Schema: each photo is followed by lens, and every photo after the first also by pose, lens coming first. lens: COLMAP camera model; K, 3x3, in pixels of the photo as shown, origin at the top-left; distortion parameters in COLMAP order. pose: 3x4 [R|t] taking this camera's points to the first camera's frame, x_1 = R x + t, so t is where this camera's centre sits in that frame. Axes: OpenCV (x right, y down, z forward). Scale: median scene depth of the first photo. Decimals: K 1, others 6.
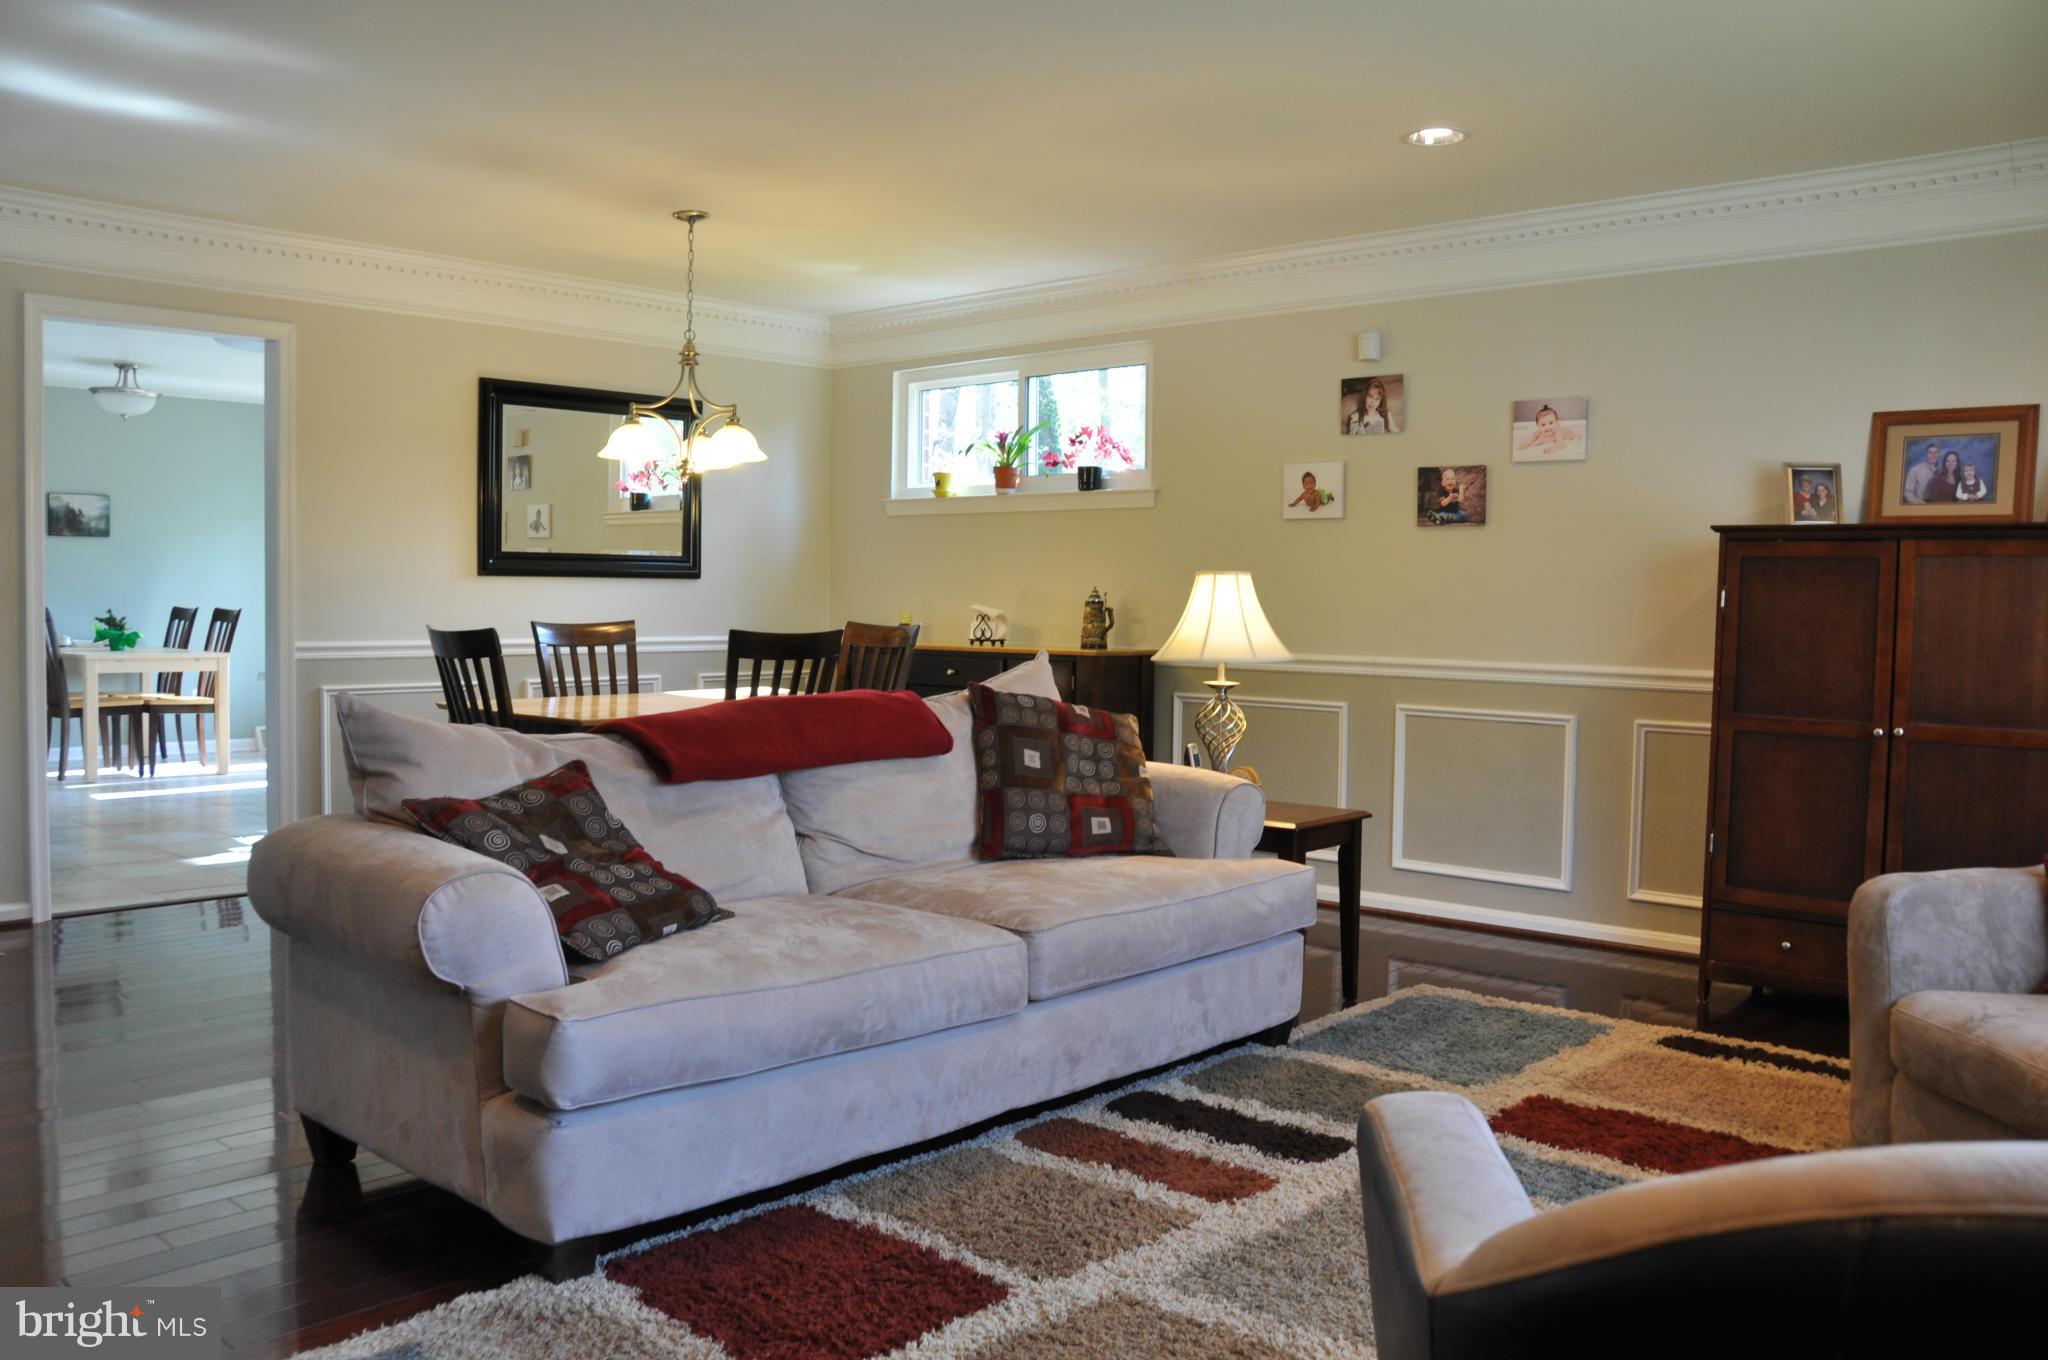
lens RADIAL K [[1711.3, 0, 1024.0], [0, 1711.3, 680.0], [0, 0, 1]] dist [-0.066208, 0.003841]
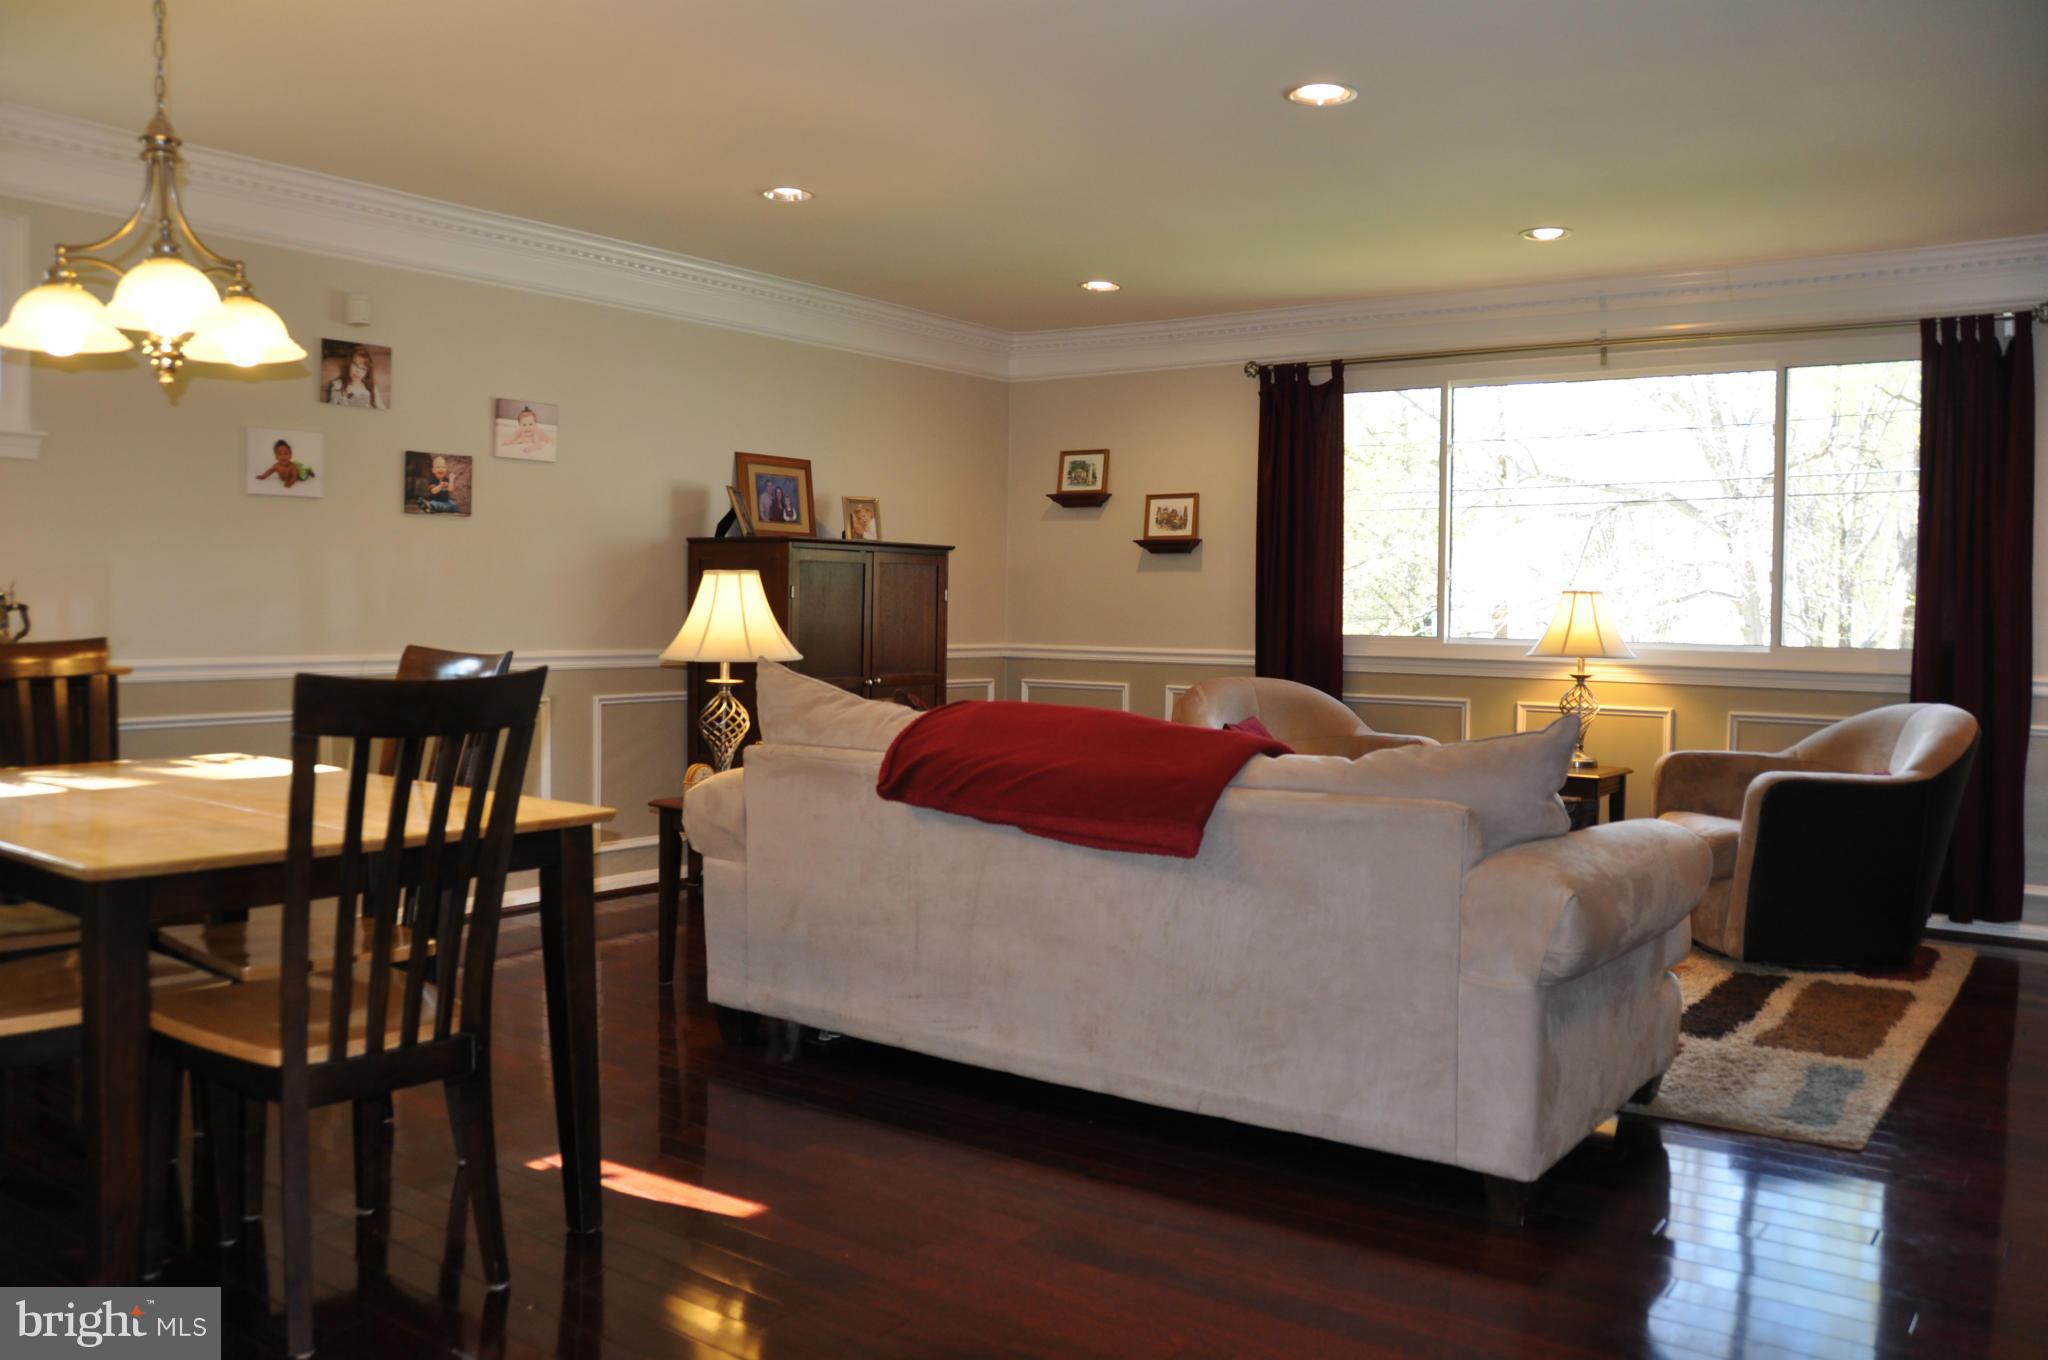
lens RADIAL K [[1711.3, 0, 1024.0], [0, 1711.3, 680.0], [0, 0, 1]] dist [-0.066208, 0.003841]
pose [[-0.104051, -0.061837, 0.992648, -0.752003], [0.033375, 0.997286, 0.065625, -0.049142], [-0.994012, 0.039958, -0.101705, 0.772451]]
